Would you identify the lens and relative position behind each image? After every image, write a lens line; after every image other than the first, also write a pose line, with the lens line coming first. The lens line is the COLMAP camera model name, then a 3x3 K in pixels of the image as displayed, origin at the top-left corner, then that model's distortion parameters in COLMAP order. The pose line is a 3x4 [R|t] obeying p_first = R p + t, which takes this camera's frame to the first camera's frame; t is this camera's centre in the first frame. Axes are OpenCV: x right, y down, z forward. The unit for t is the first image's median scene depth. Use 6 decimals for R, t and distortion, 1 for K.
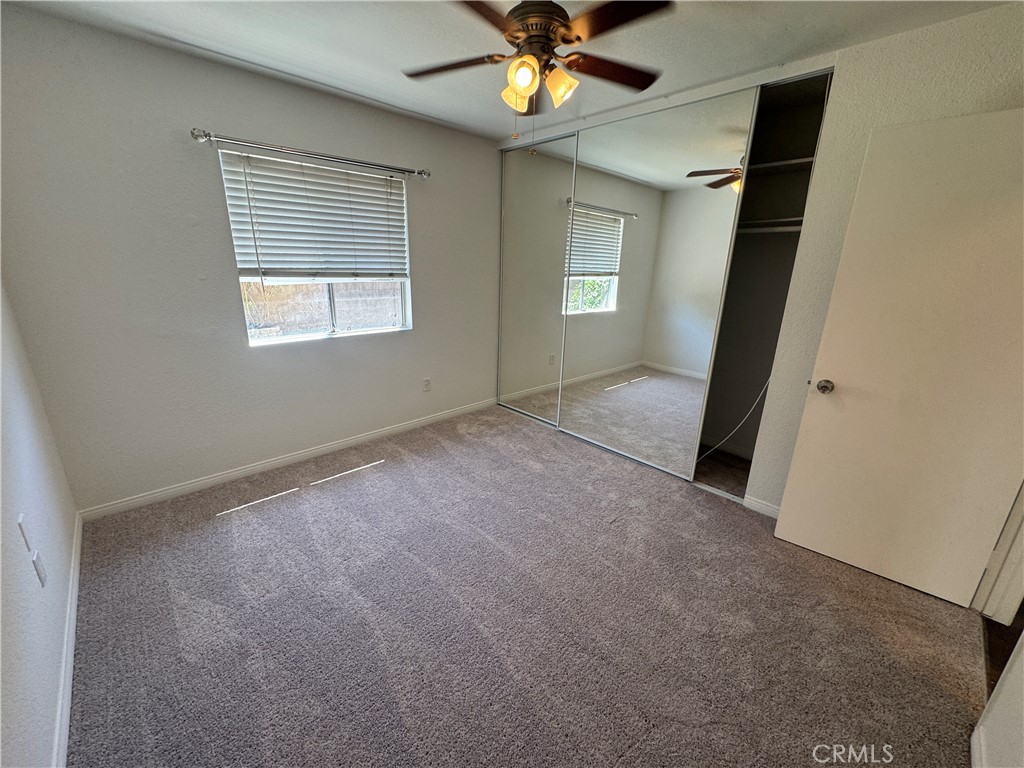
lens RADIAL K [[407.2, 0, 510.5], [0, 407.2, 383.4], [0, 0, 1]] dist [0.000302, -0.000286]
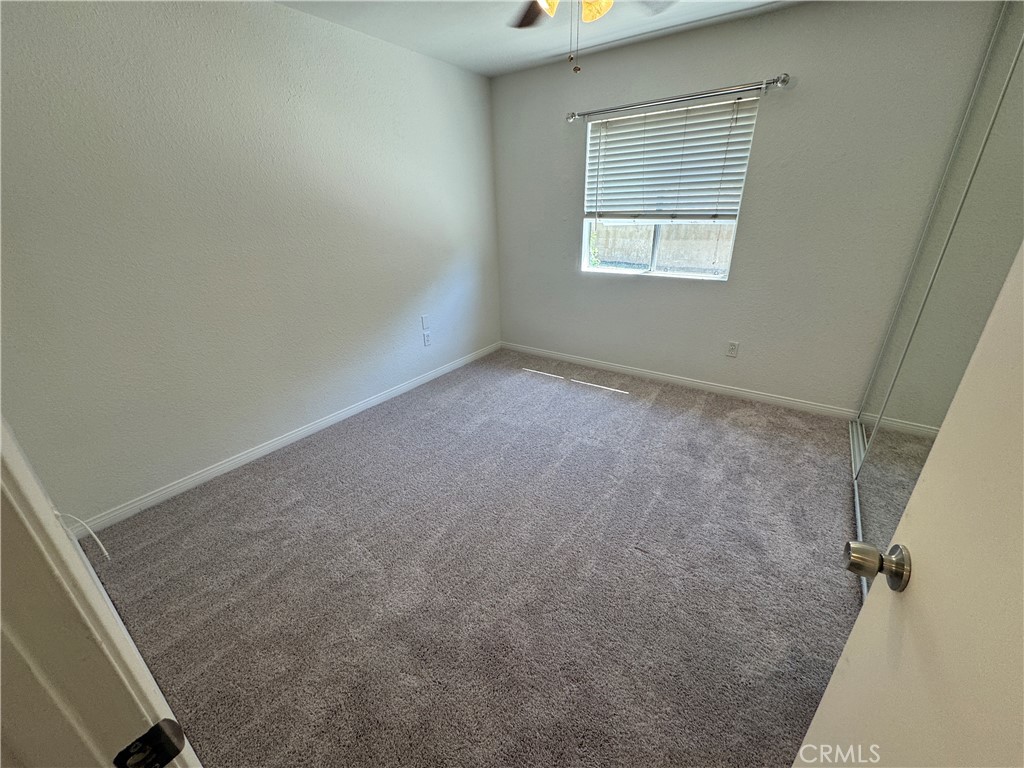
lens RADIAL K [[407.2, 0, 510.5], [0, 407.2, 383.4], [0, 0, 1]] dist [0.000302, -0.000286]
pose [[0.192530, 0.360361, -0.912728, 0.619275], [-0.256156, 0.916336, 0.307753, -0.090499], [0.947268, 0.174549, 0.268731, 0.402817]]
